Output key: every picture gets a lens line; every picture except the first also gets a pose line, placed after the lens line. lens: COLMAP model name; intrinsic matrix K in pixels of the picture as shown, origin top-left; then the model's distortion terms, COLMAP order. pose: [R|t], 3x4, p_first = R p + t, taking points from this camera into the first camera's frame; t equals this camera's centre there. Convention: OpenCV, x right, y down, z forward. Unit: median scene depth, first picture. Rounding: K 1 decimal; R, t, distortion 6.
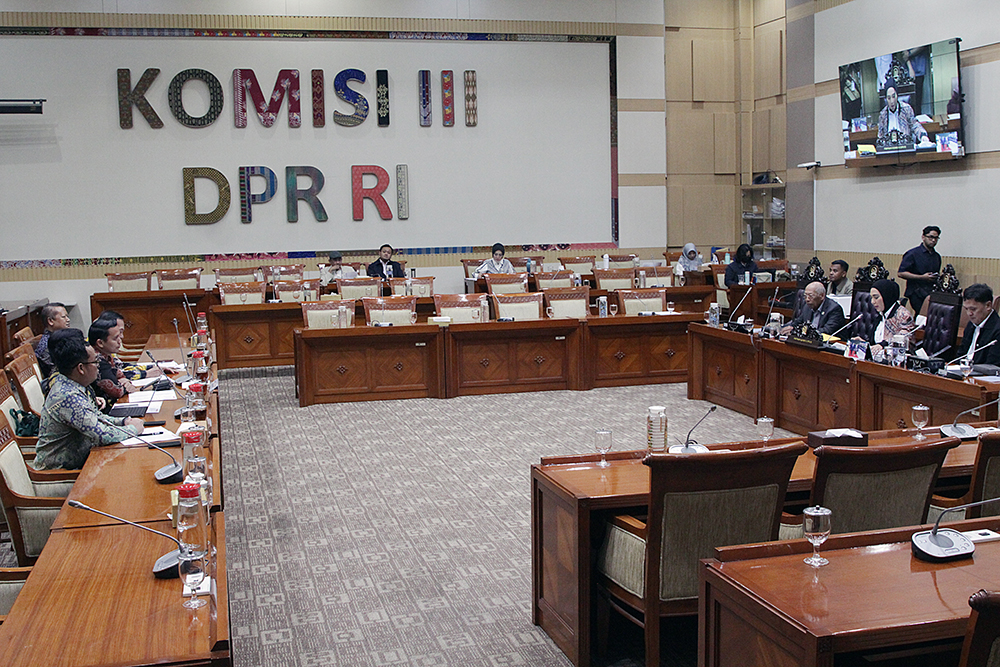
lens RADIAL K [[1127.3, 0, 499.8], [0, 1127.3, 333.2], [0, 0, 1]] dist [-0.052675, 0.000000]
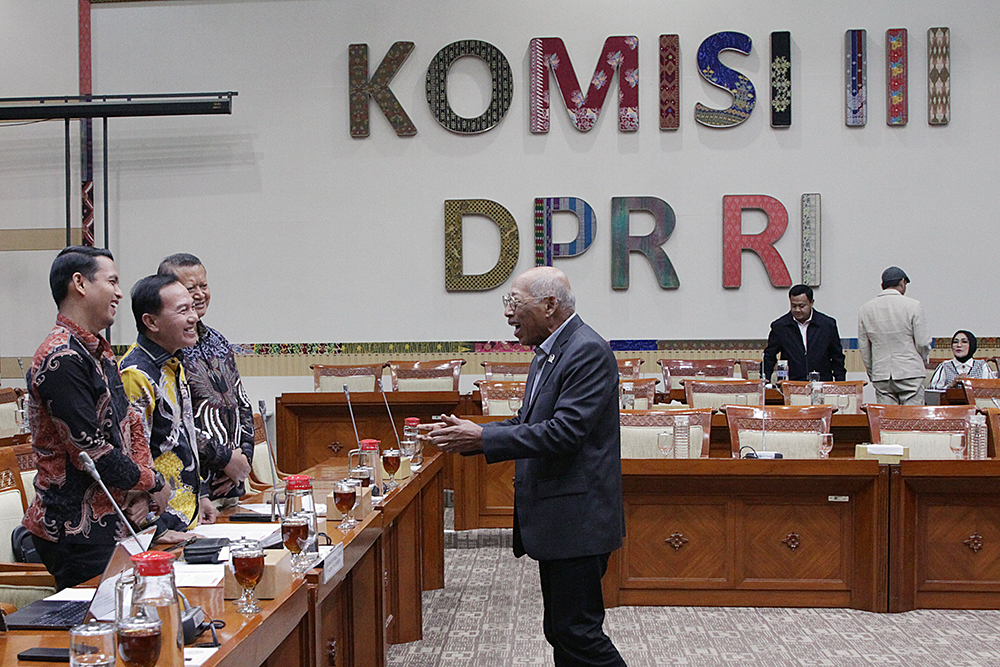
lens RADIAL K [[1127.3, 0, 495.4], [0, 1127.3, 458.0], [0, 0, 1]] dist [-0.052675, 0.000000]
pose [[0.936317, 0.031843, -0.349709, -0.035587], [-0.047560, 0.998203, -0.036446, 0.015284], [0.347920, 0.050757, 0.936149, 0.435436]]
